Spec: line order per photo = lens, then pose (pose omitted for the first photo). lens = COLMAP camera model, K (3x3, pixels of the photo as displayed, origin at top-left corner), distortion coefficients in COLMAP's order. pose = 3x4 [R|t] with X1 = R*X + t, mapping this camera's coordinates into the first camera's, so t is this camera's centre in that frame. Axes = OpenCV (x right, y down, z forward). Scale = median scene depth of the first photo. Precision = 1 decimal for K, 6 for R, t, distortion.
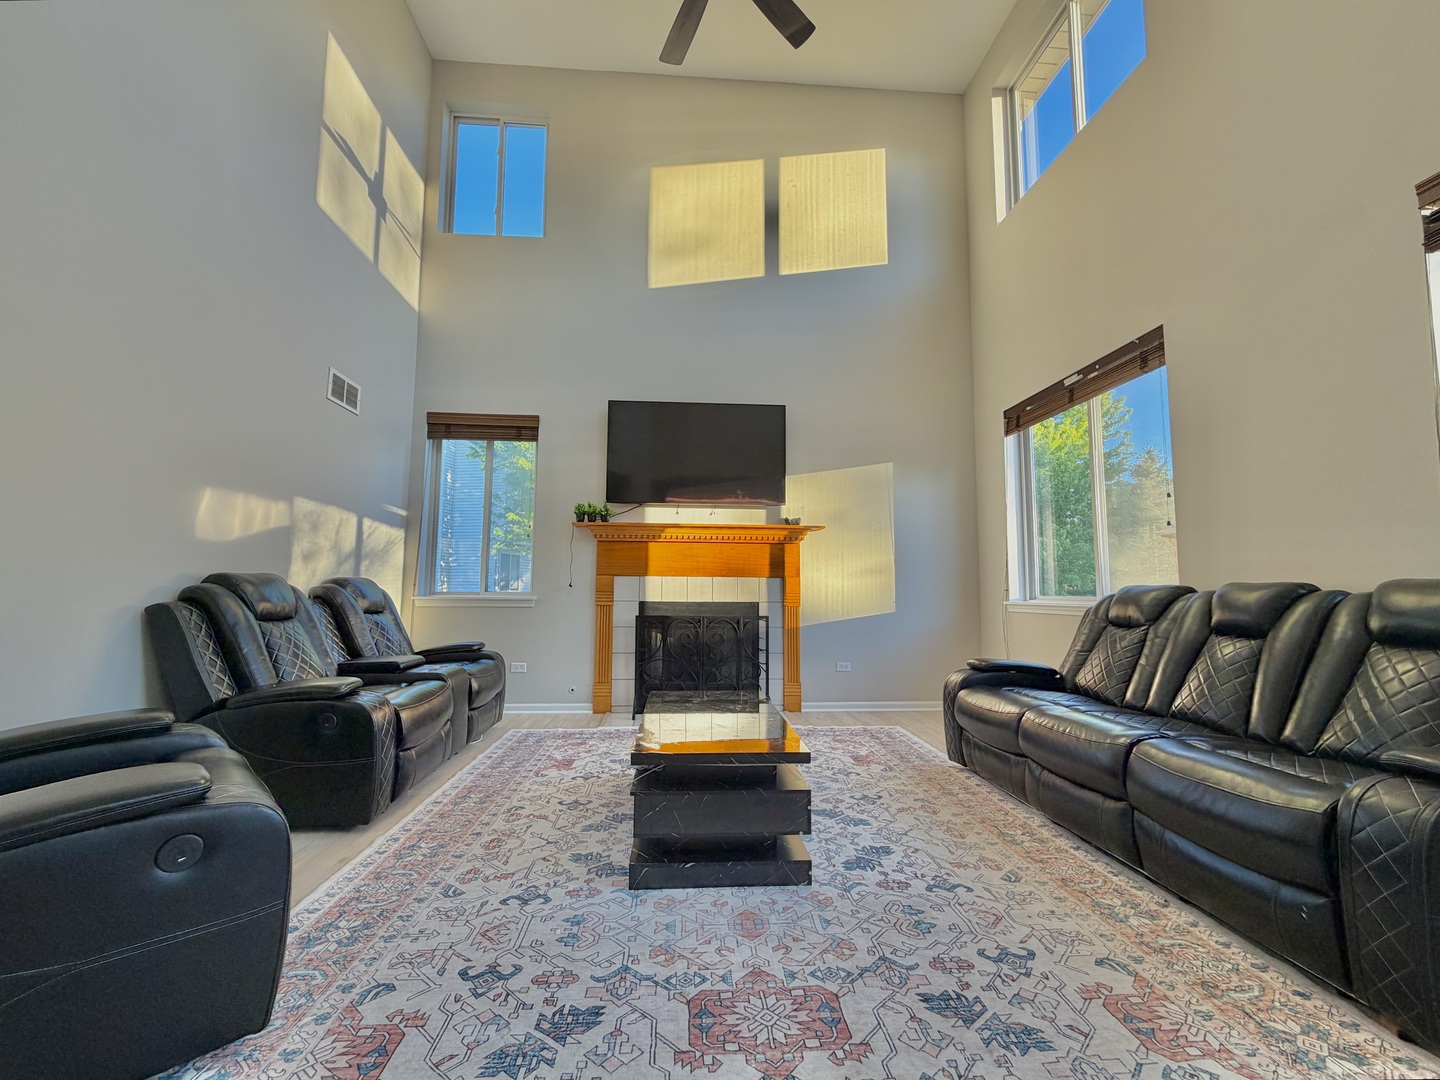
lens RADIAL K [[586.3, 0, 716.5], [0, 586.3, 538.1], [0, 0, 1]] dist [0.000408, 0.000148]
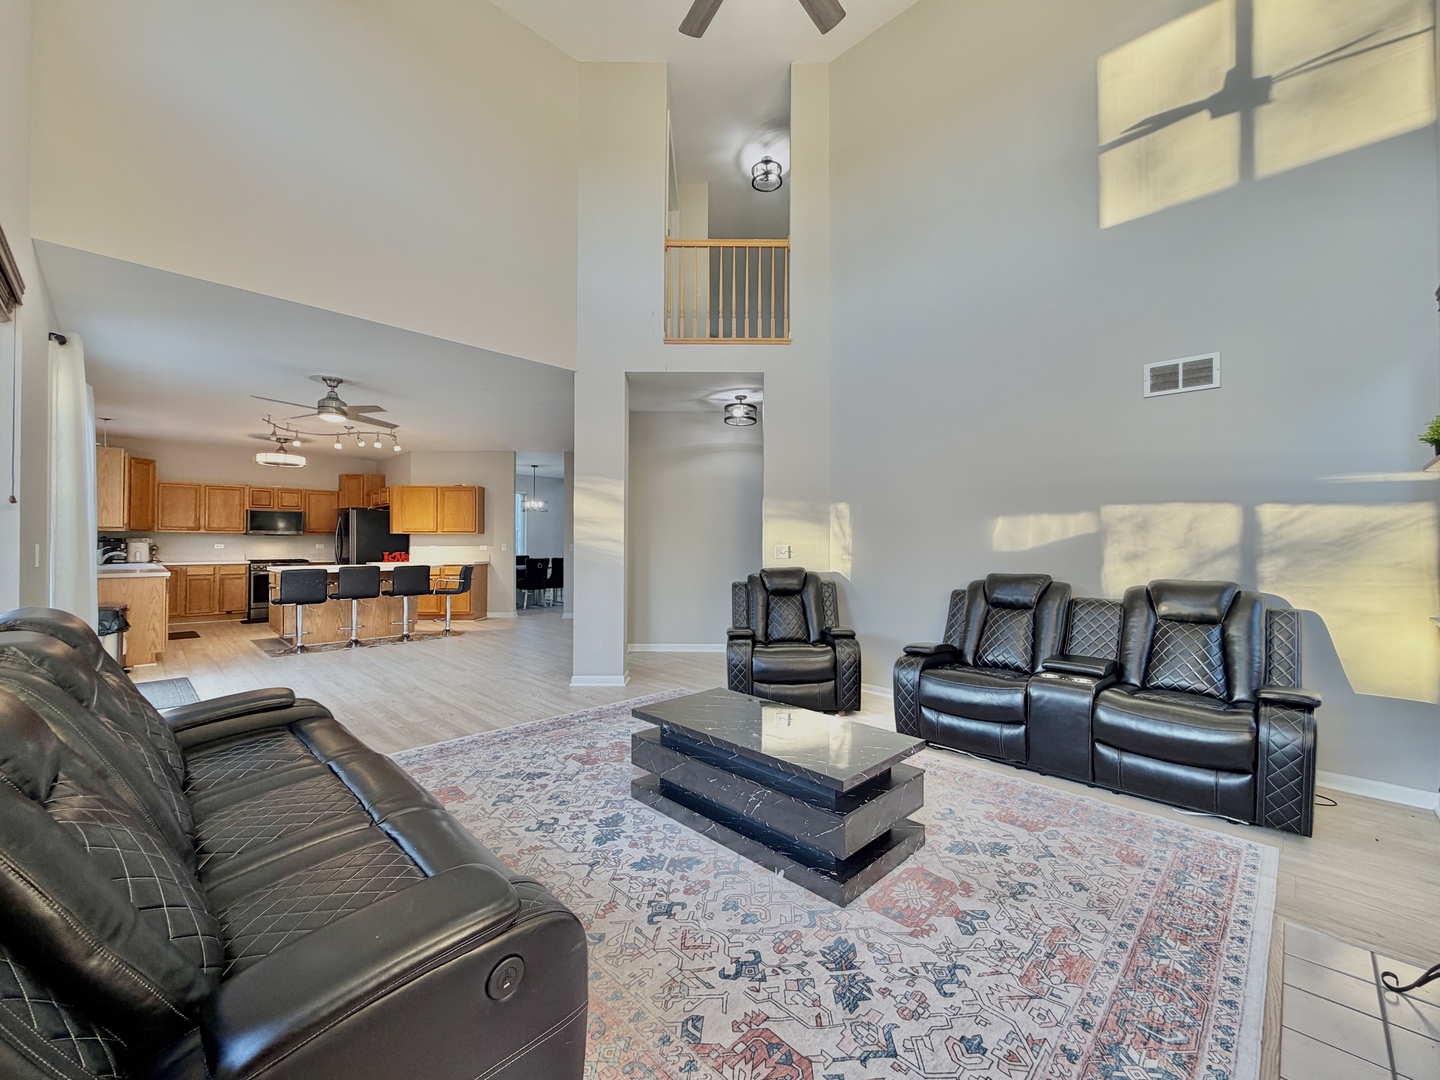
lens RADIAL K [[586.3, 0, 716.5], [0, 586.3, 538.1], [0, 0, 1]] dist [0.000408, 0.000148]
pose [[-0.757843, -0.012660, -0.652314, 0.609186], [0.050653, 0.995652, -0.078172, 0.044478], [0.650467, -0.092284, -0.753907, 1.451893]]
